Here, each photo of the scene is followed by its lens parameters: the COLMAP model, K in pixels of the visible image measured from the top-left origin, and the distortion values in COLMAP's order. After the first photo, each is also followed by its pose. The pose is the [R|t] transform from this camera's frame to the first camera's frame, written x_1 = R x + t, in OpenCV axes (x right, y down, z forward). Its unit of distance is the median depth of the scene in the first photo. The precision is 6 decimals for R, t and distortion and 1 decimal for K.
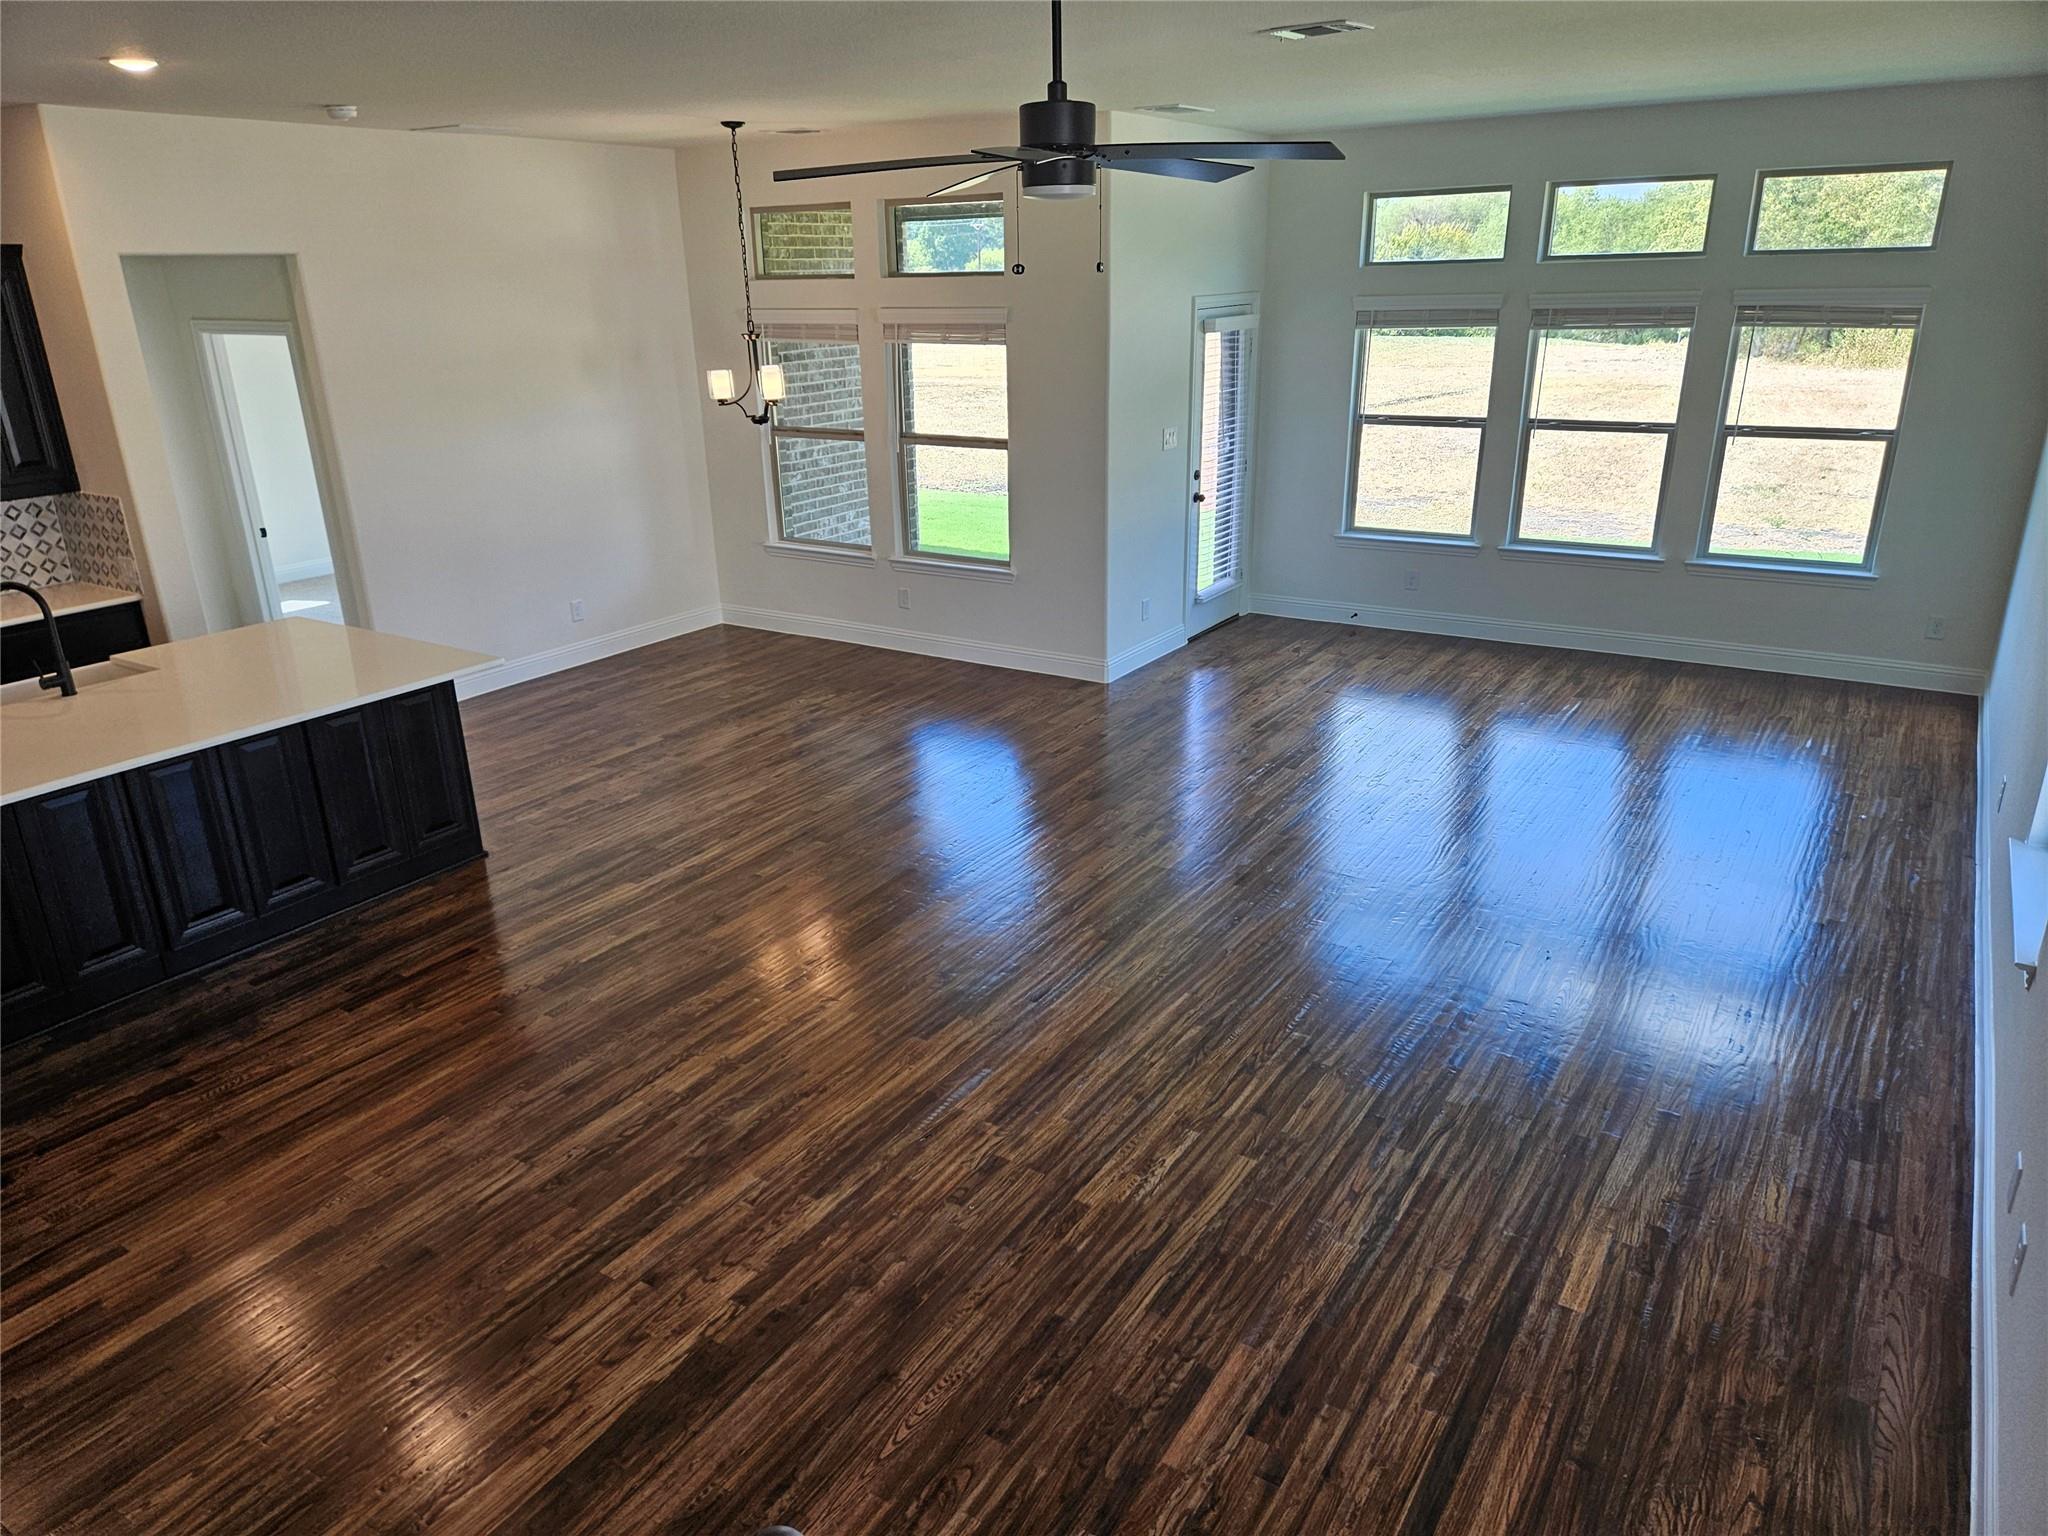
lens RADIAL K [[1385.0, 0, 1011.2], [0, 1385.0, 784.9], [0, 0, 1]] dist [0.071009, -0.049759]
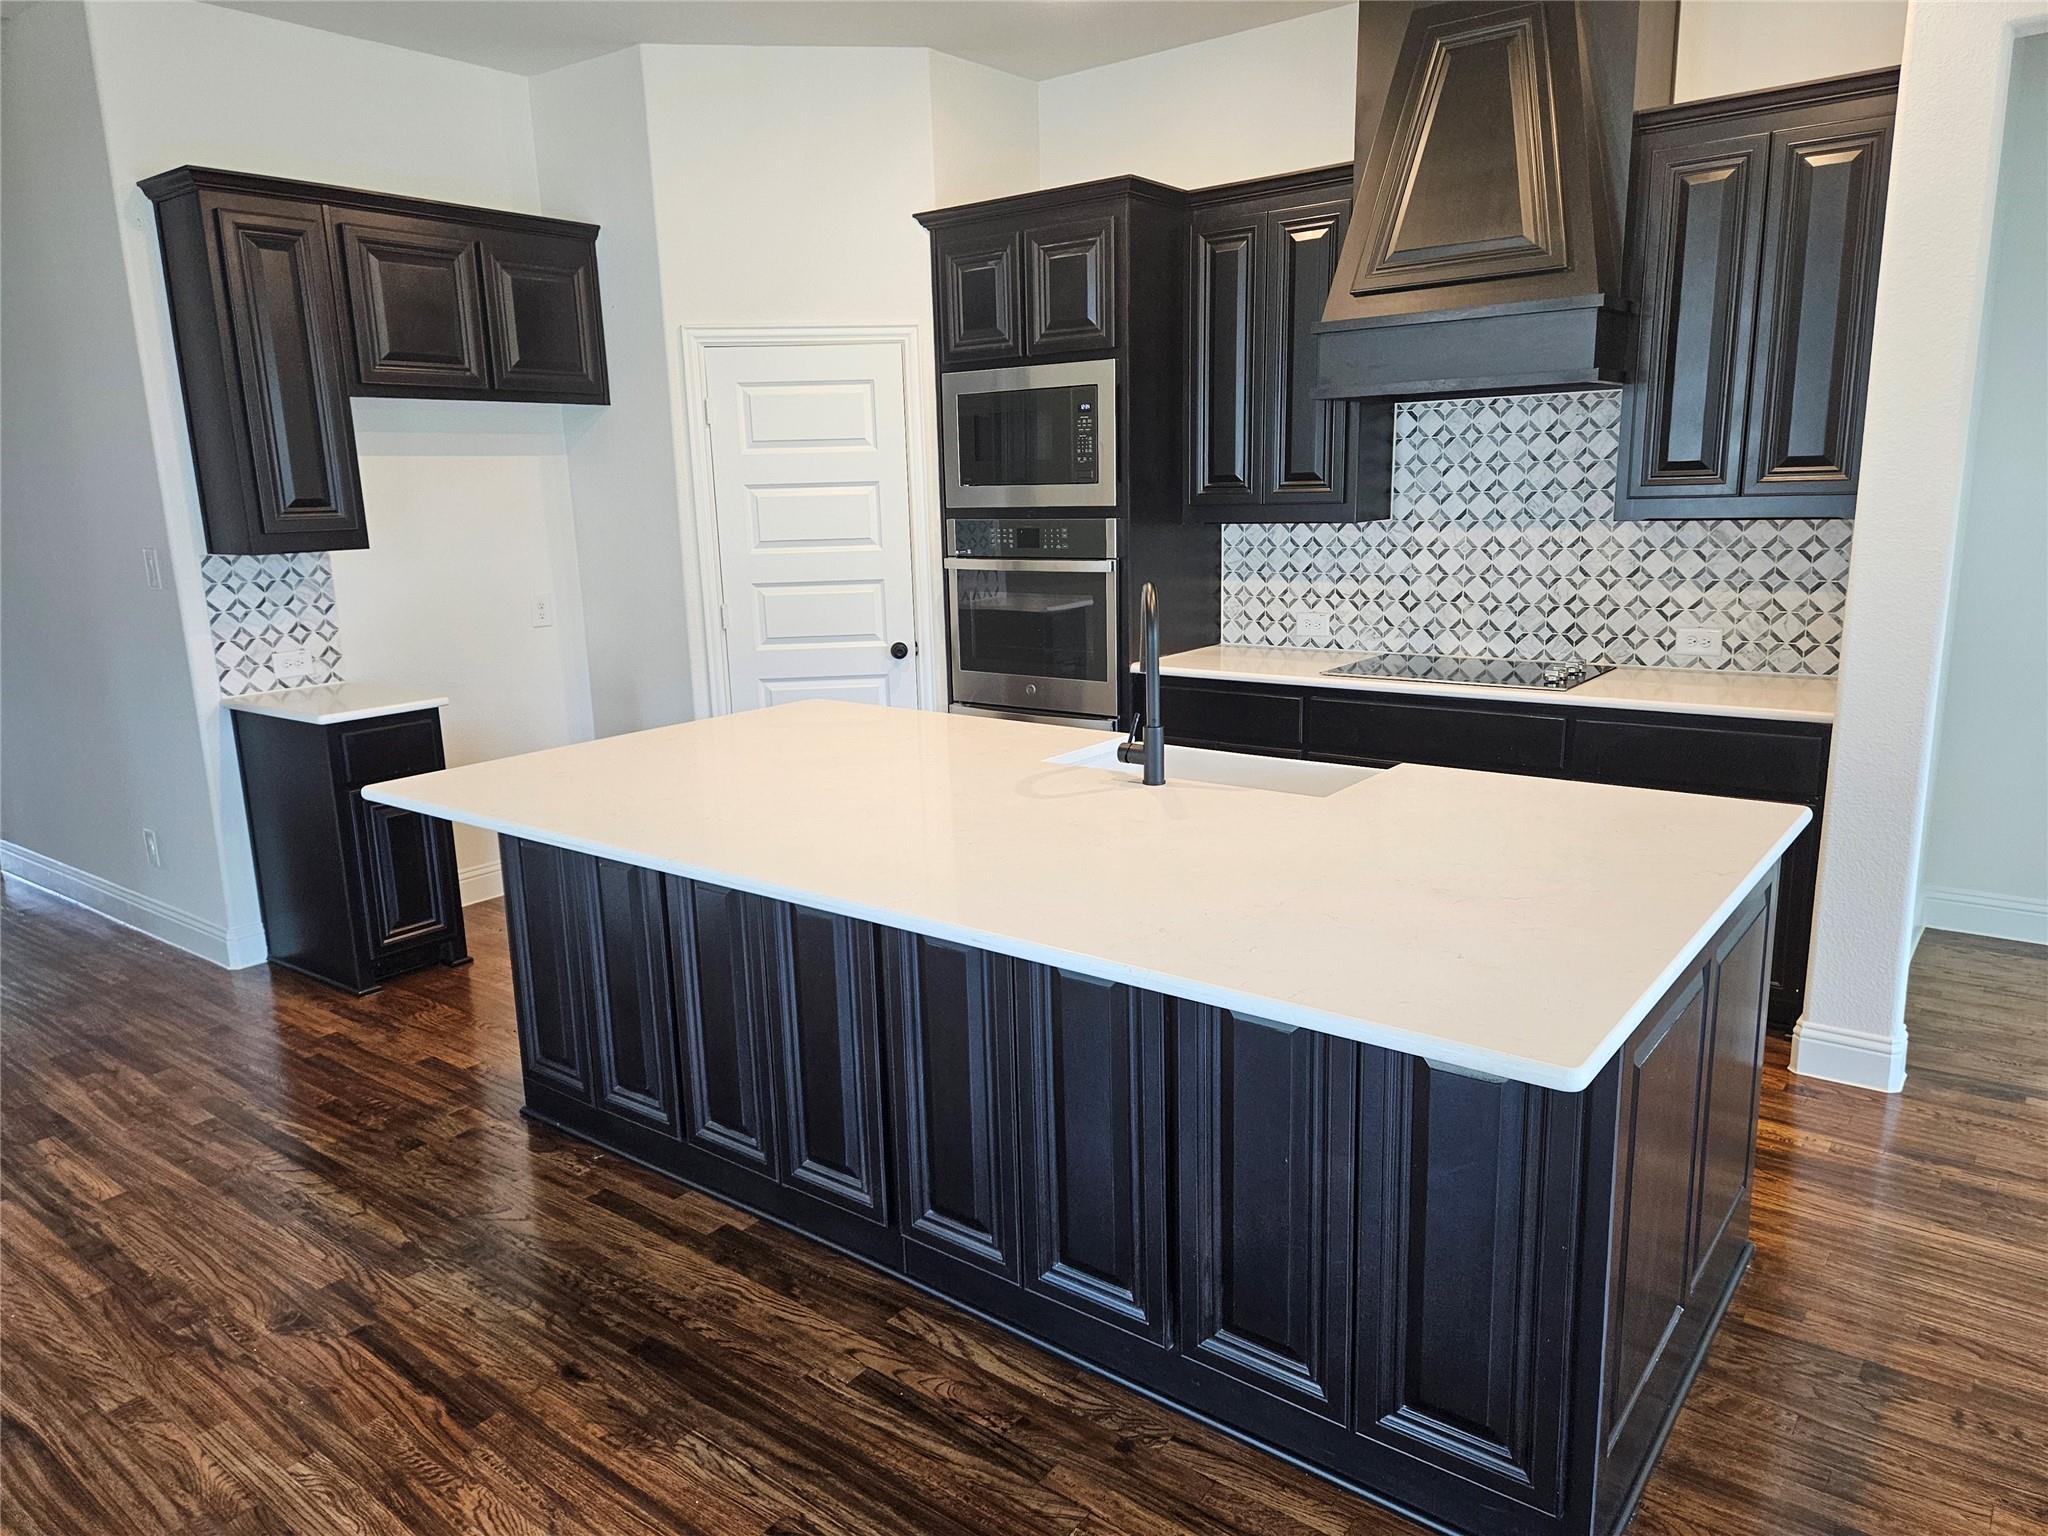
lens RADIAL K [[1385.0, 0, 1018.0], [0, 1385.0, 759.3], [0, 0, 1]] dist [0.071009, -0.049759]
pose [[-0.086009, 0.230854, -0.969179, -0.074045], [-0.320548, 0.914647, 0.246312, -0.143626], [0.943319, 0.331854, -0.004668, 0.687331]]
